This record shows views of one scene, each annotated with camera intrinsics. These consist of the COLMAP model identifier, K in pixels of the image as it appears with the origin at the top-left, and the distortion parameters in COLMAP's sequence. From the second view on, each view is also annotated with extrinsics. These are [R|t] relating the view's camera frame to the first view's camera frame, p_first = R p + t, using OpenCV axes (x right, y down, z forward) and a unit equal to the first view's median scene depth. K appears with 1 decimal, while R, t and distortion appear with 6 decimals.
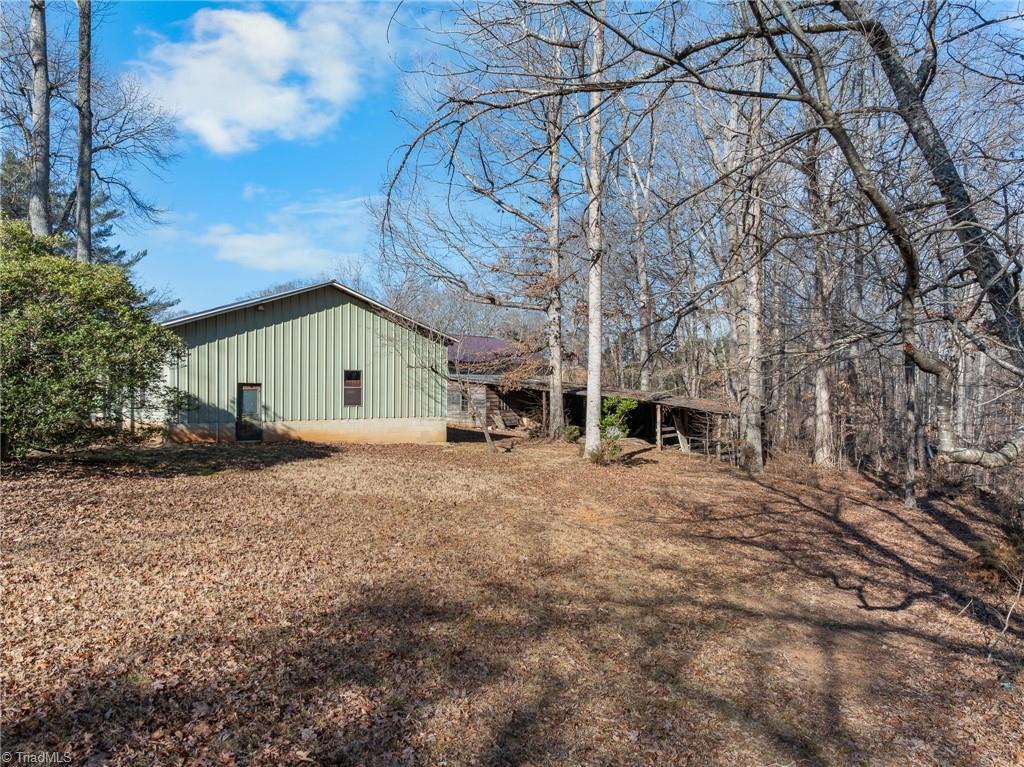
lens RADIAL K [[723.6, 0, 511.8], [0, 723.6, 385.5], [0, 0, 1]] dist [-0.041296, 0.006281]
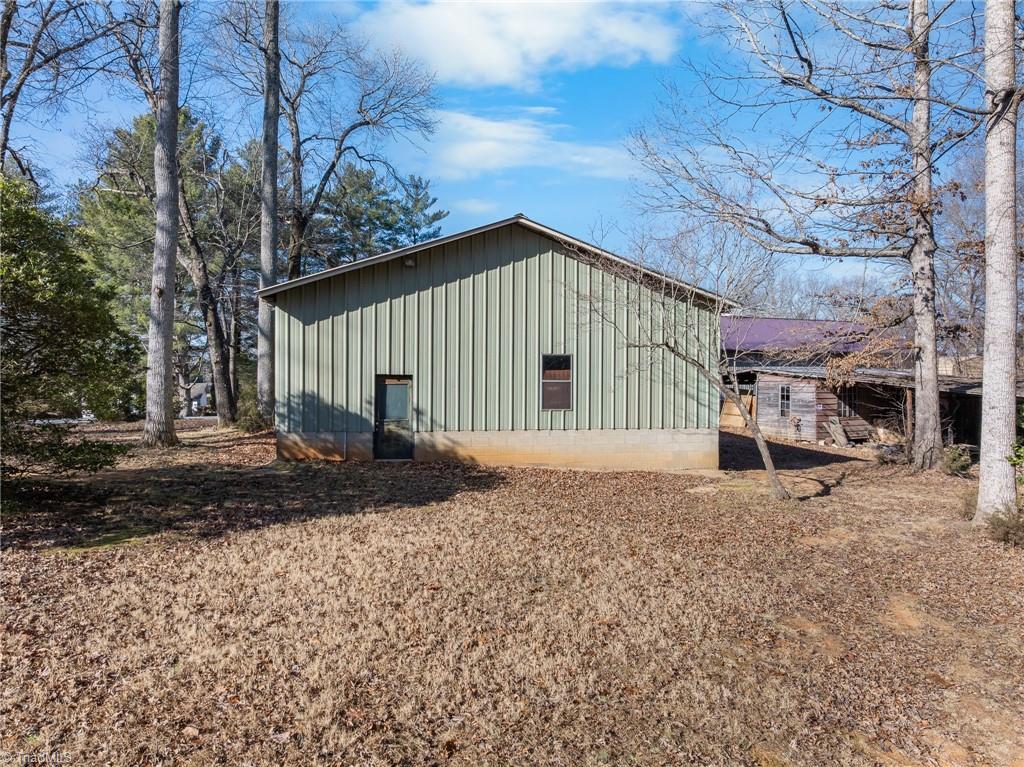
lens RADIAL K [[723.6, 0, 512.6], [0, 723.6, 384.6], [0, 0, 1]] dist [-0.041296, 0.006281]
pose [[0.882875, -0.002456, -0.469602, 0.044869], [0.002125, 0.999997, -0.001234, 0.005999], [0.469604, 0.000091, 0.882877, 0.386549]]
